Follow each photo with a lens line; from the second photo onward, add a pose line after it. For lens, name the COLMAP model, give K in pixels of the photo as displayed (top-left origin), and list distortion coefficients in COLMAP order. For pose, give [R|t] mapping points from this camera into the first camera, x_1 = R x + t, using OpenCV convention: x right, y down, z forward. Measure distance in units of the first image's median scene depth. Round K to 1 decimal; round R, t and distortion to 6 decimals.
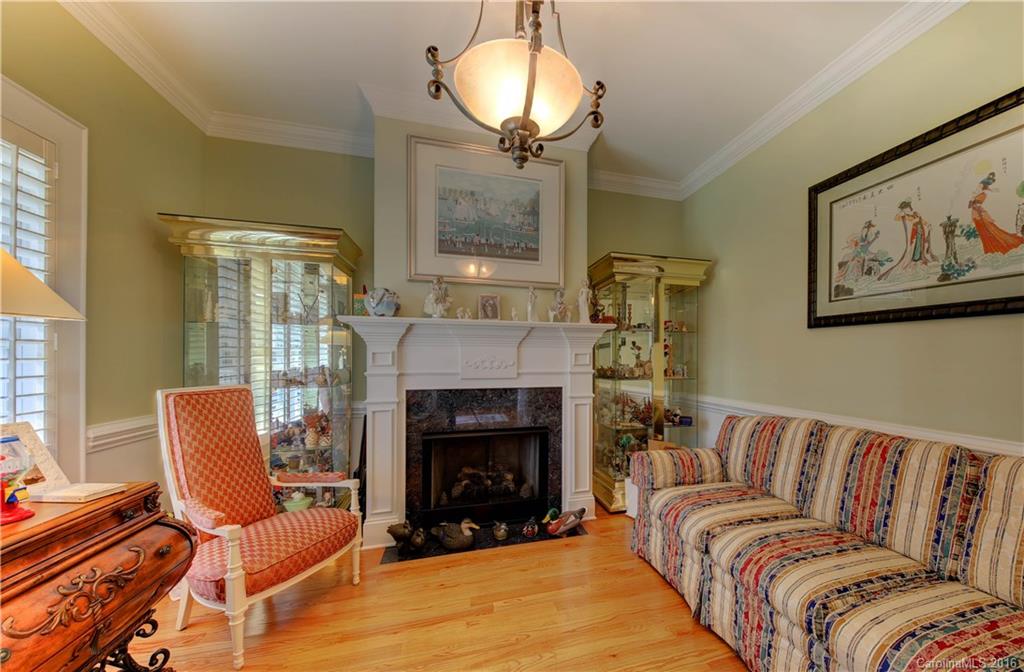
lens RADIAL K [[345.4, 0, 547.2], [0, 345.4, 358.5], [0, 0, 1]] dist [-0.010634, -0.000763]
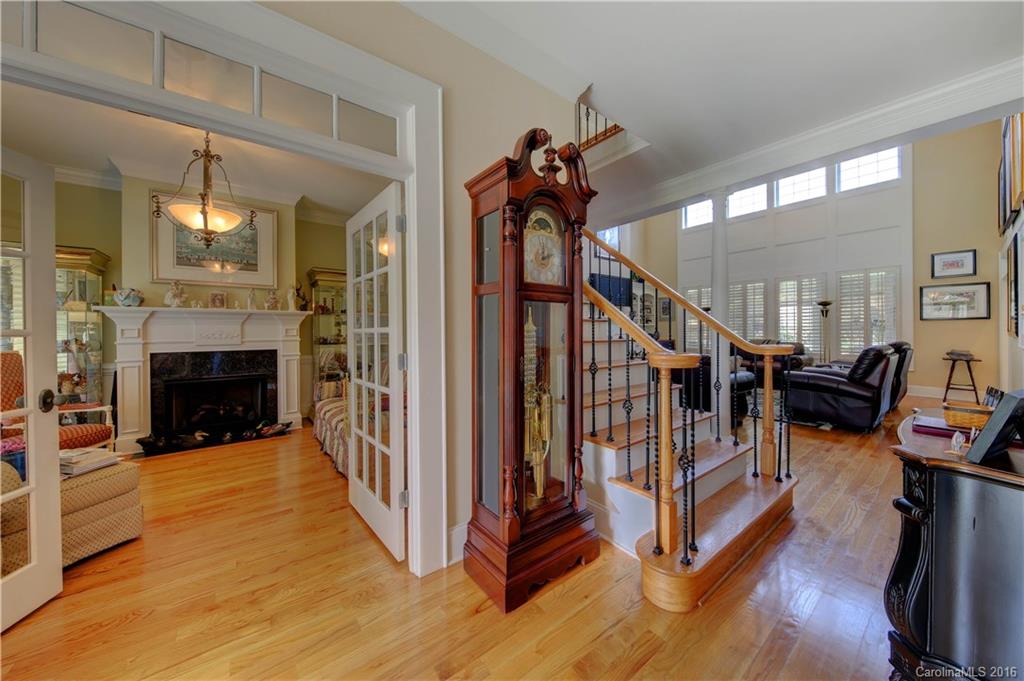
lens RADIAL K [[345.4, 0, 513.7], [0, 345.4, 334.1], [0, 0, 1]] dist [-0.010634, -0.000763]
pose [[0.924254, -0.011872, 0.381593, 0.499531], [0.010187, 0.999927, 0.006435, 0.011767], [-0.381641, -0.002060, 0.924308, -1.006357]]
